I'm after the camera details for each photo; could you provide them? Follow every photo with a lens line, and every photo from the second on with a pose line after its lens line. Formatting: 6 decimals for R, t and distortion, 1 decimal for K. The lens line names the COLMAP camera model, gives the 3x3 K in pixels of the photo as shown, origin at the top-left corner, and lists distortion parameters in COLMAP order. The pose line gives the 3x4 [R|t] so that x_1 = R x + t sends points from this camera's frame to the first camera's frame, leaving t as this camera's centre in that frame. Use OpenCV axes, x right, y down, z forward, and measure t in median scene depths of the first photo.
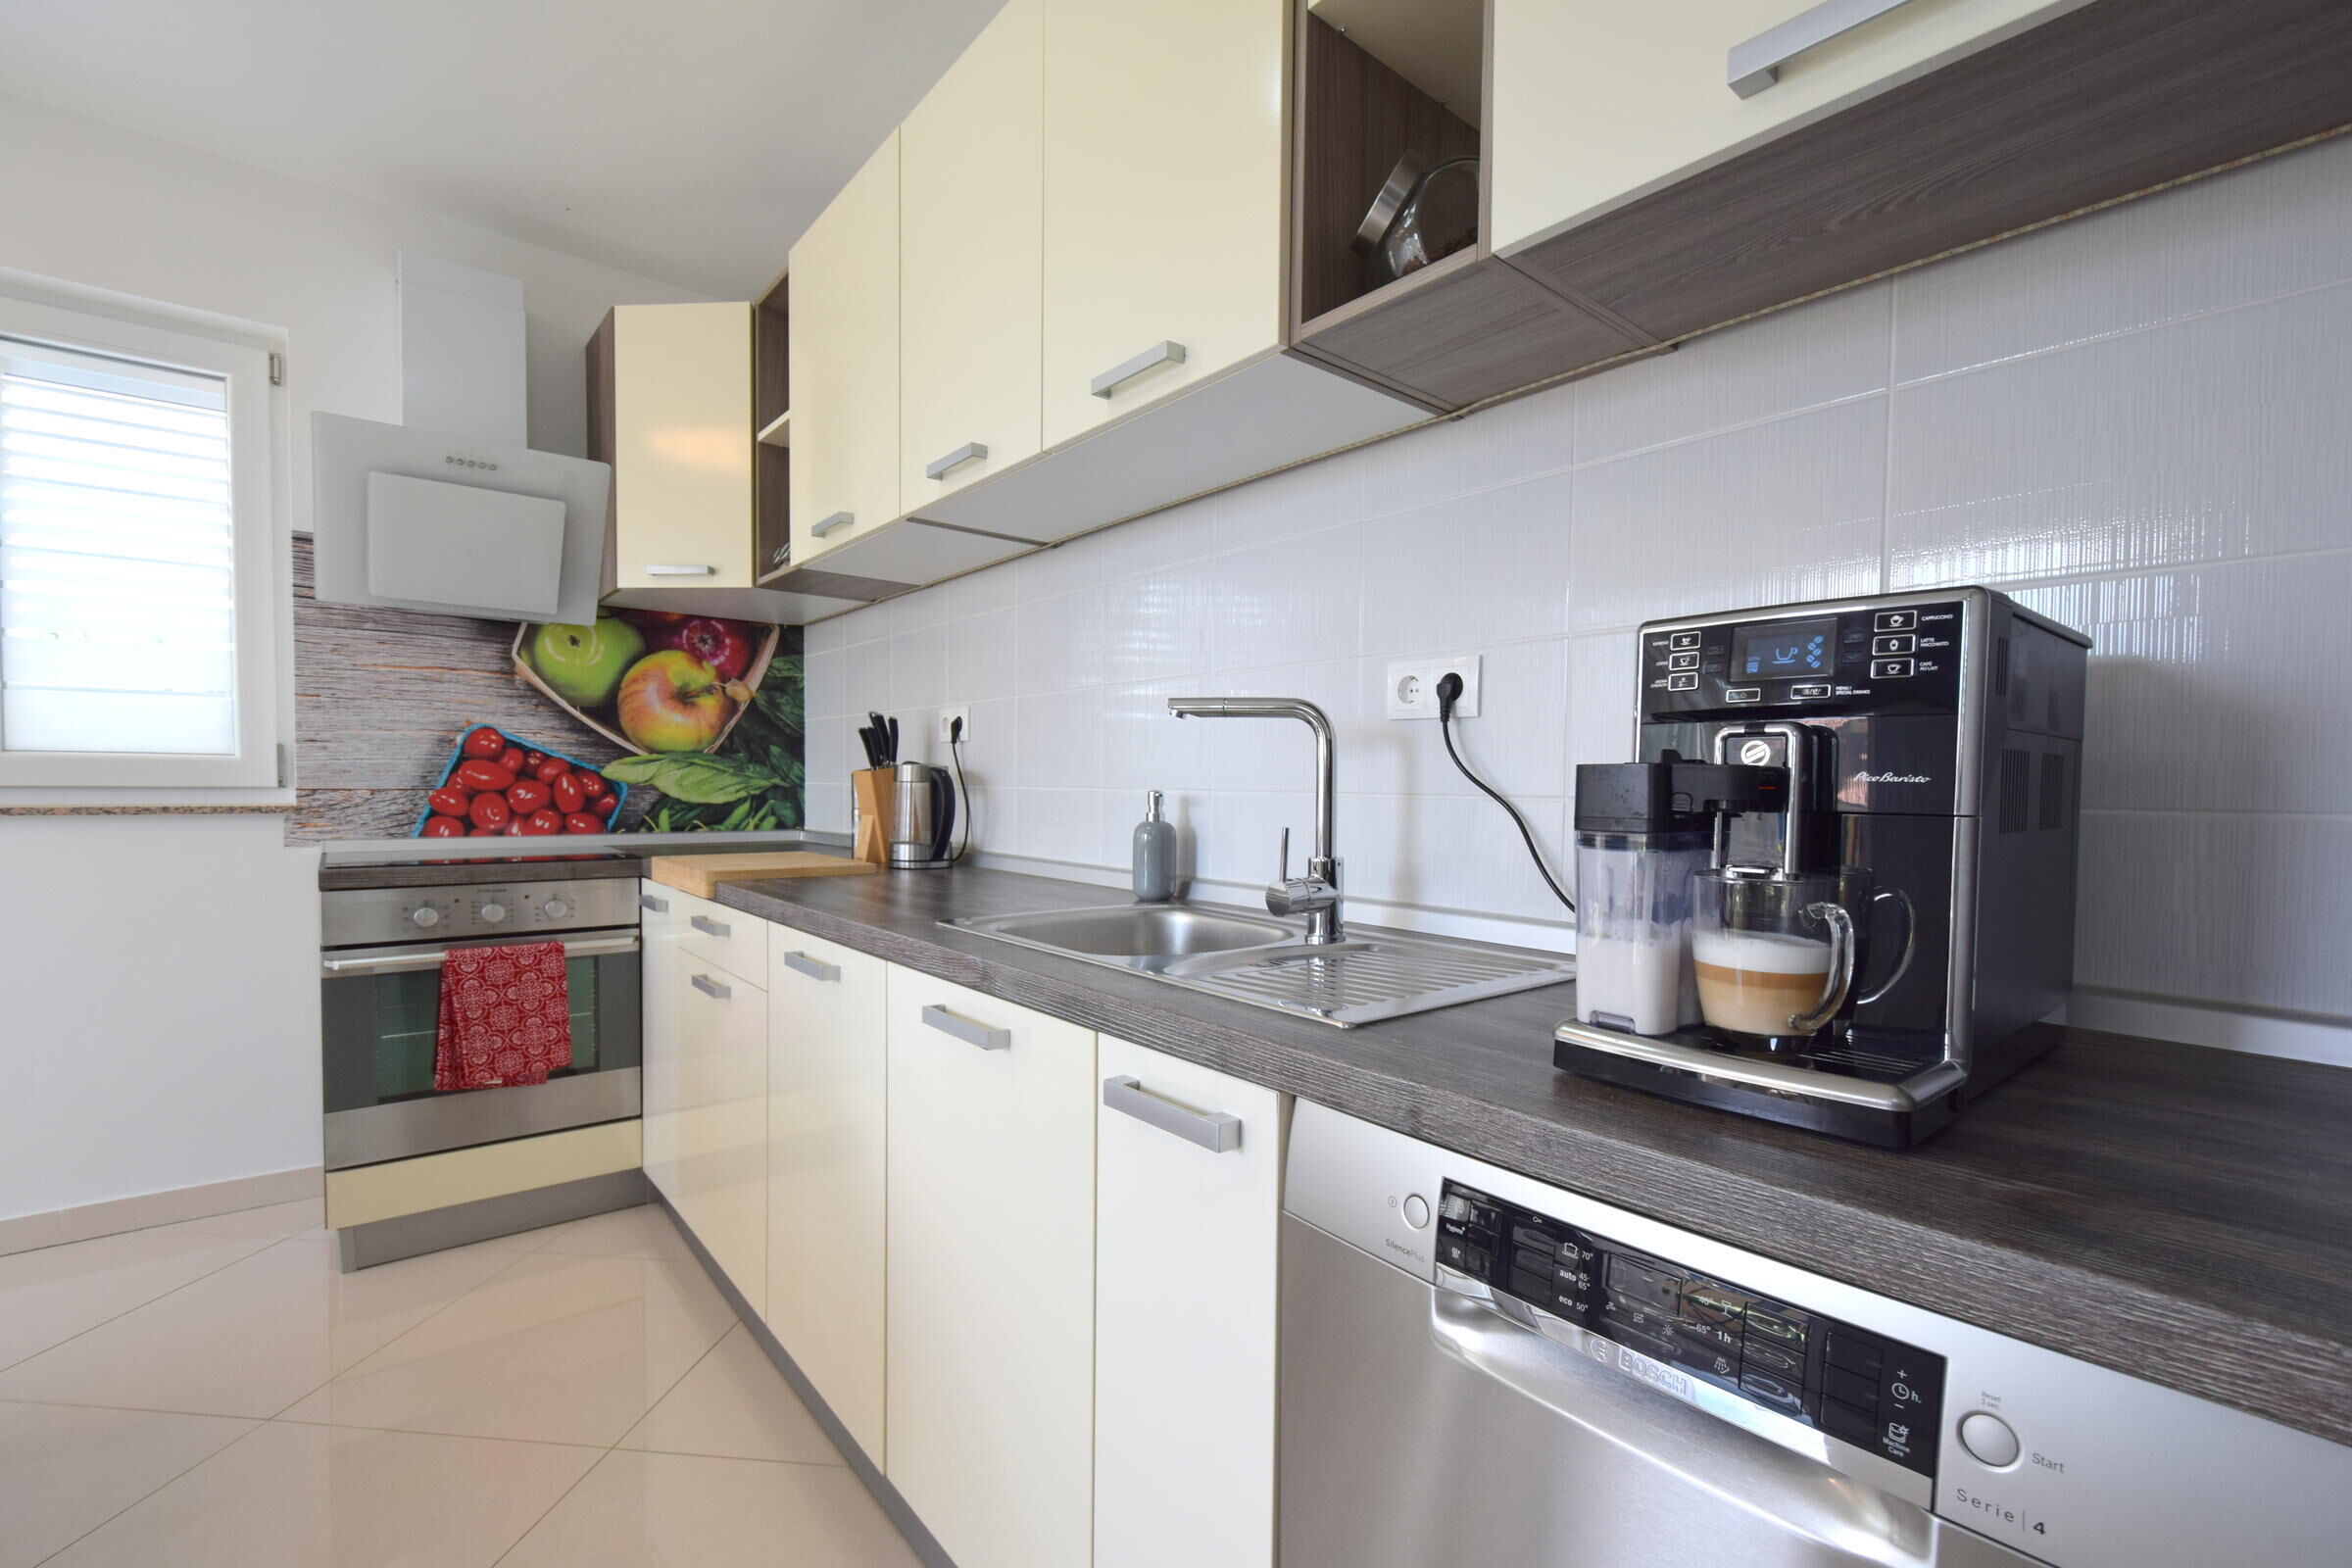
lens RADIAL K [[1033.6, 0, 1187.5], [0, 1033.6, 807.7], [0, 0, 1]] dist [0.005408, -0.005470]
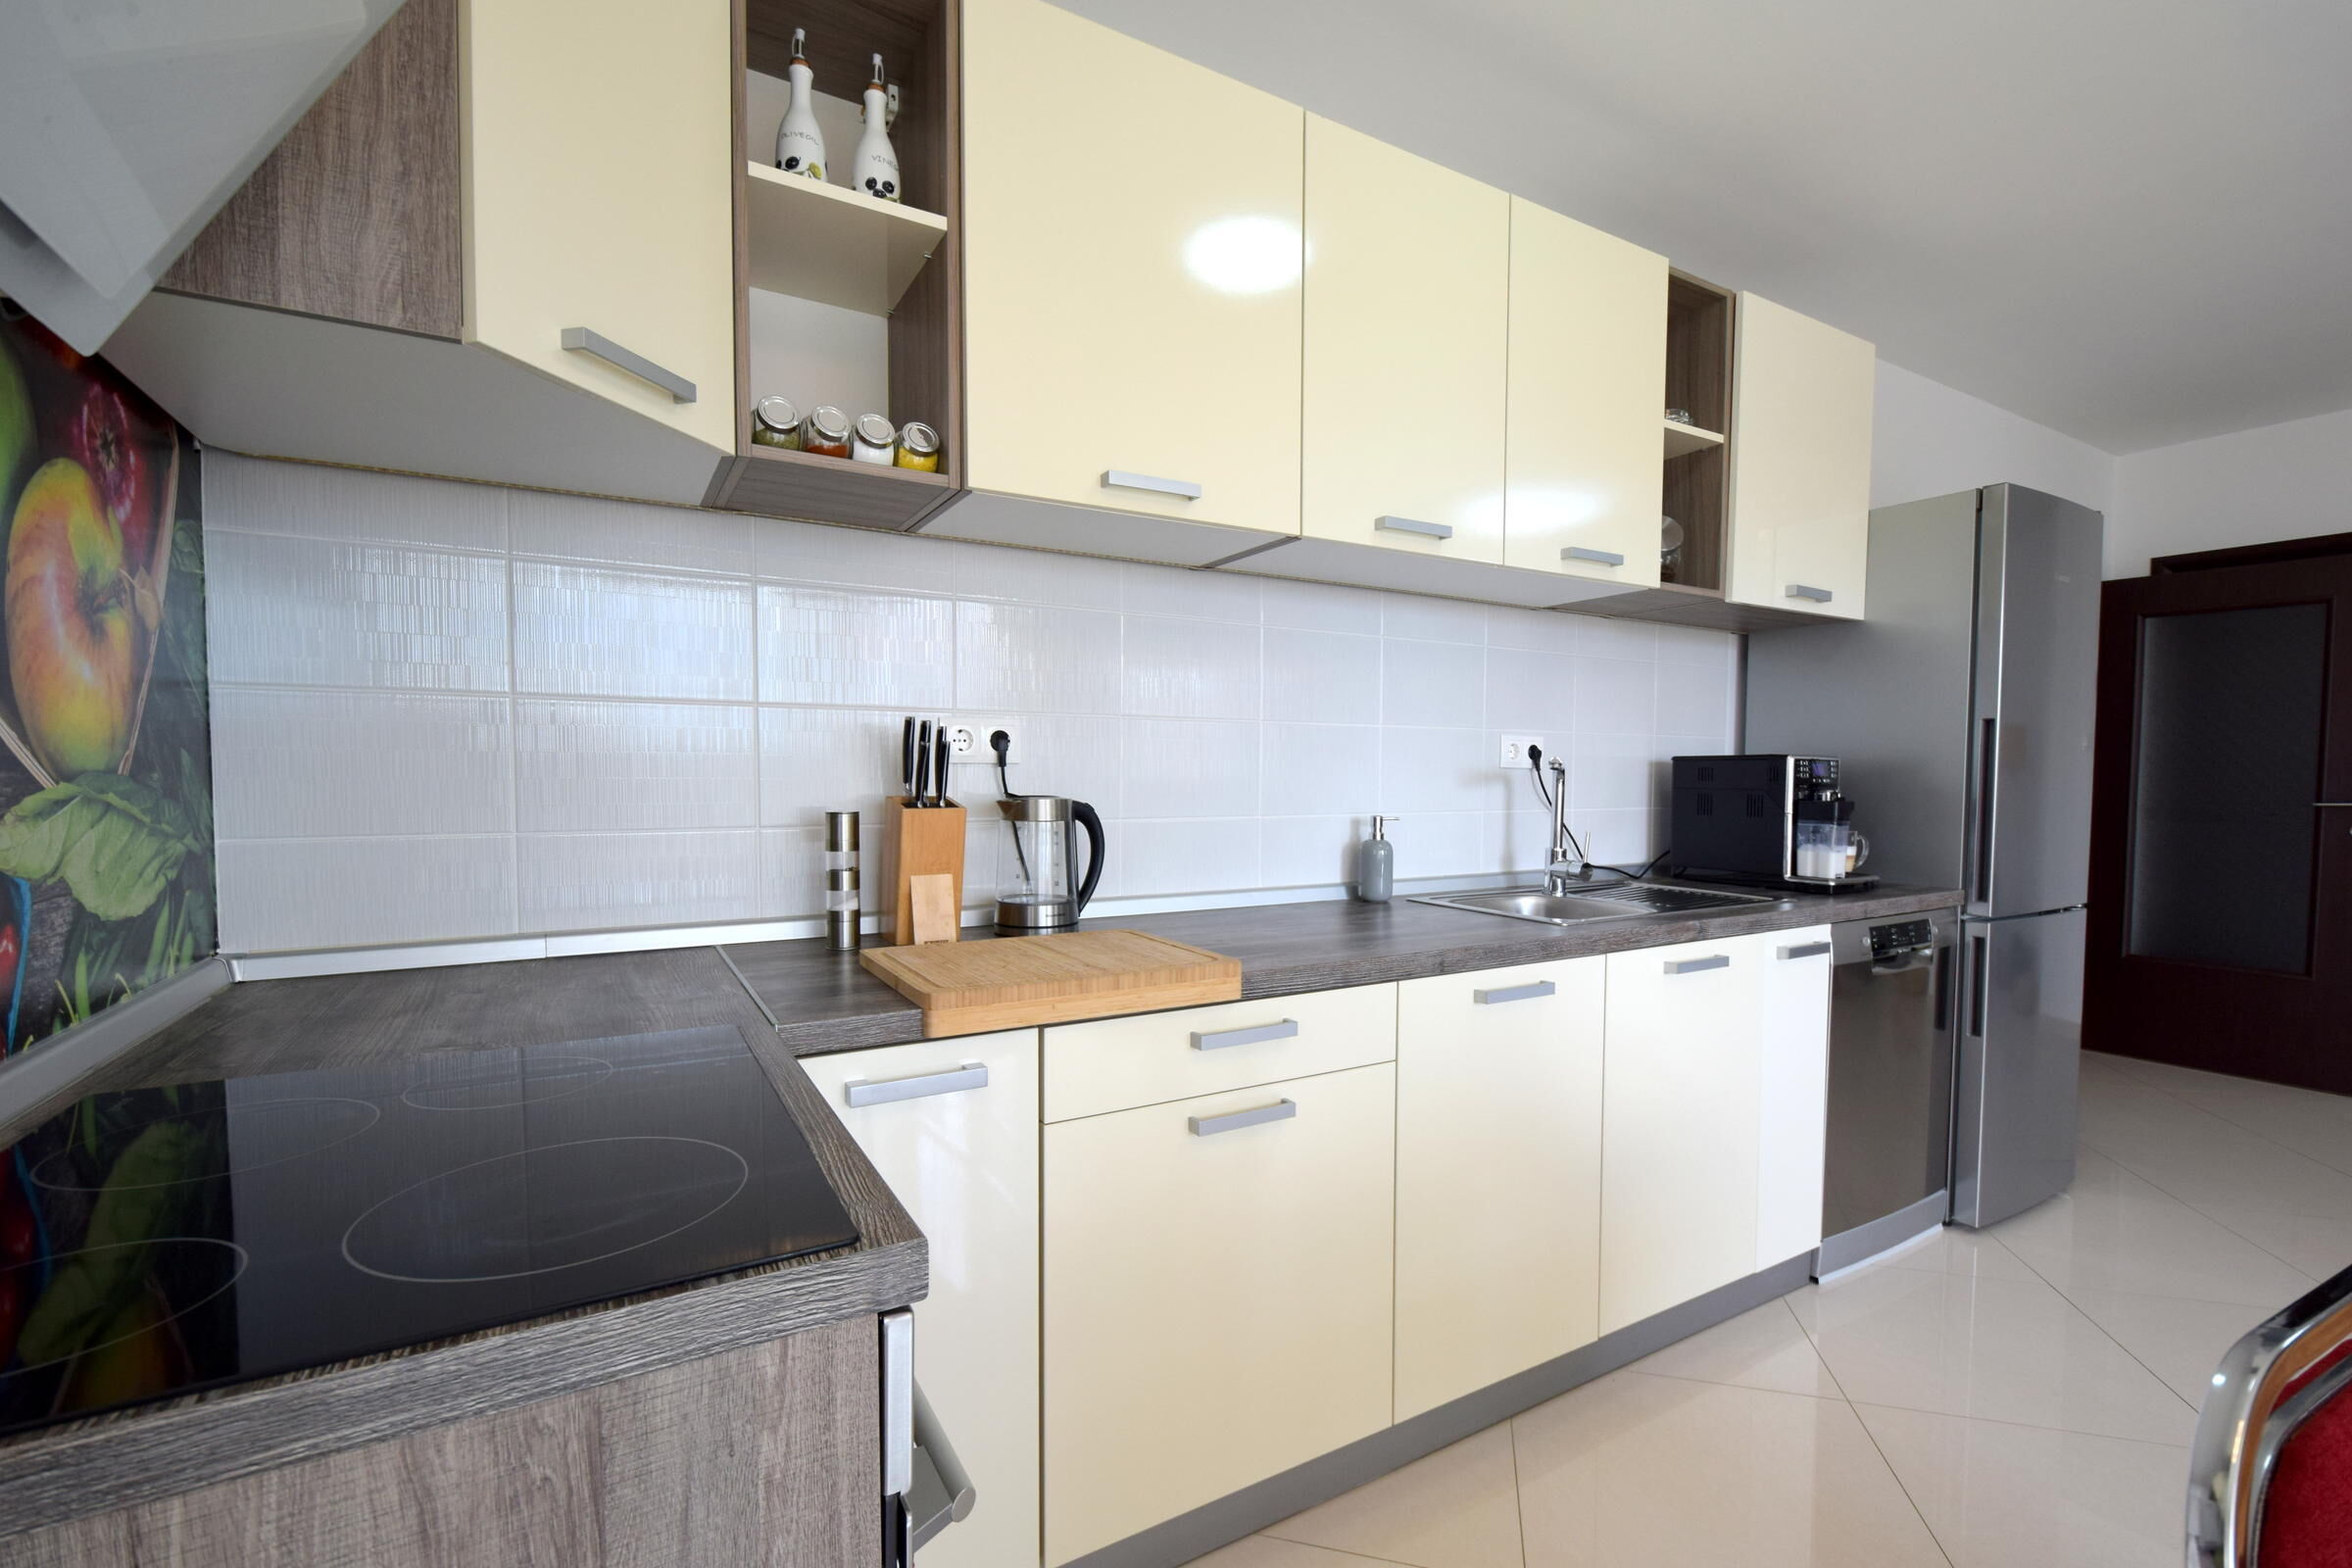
lens RADIAL K [[1033.6, 0, 1194.2], [0, 1033.6, 819.6], [0, 0, 1]] dist [0.005408, -0.005470]
pose [[0.151667, -0.058670, 0.986689, -0.932247], [0.020283, 0.998211, 0.056238, -0.061644], [-0.988224, 0.011484, 0.152585, 0.731586]]
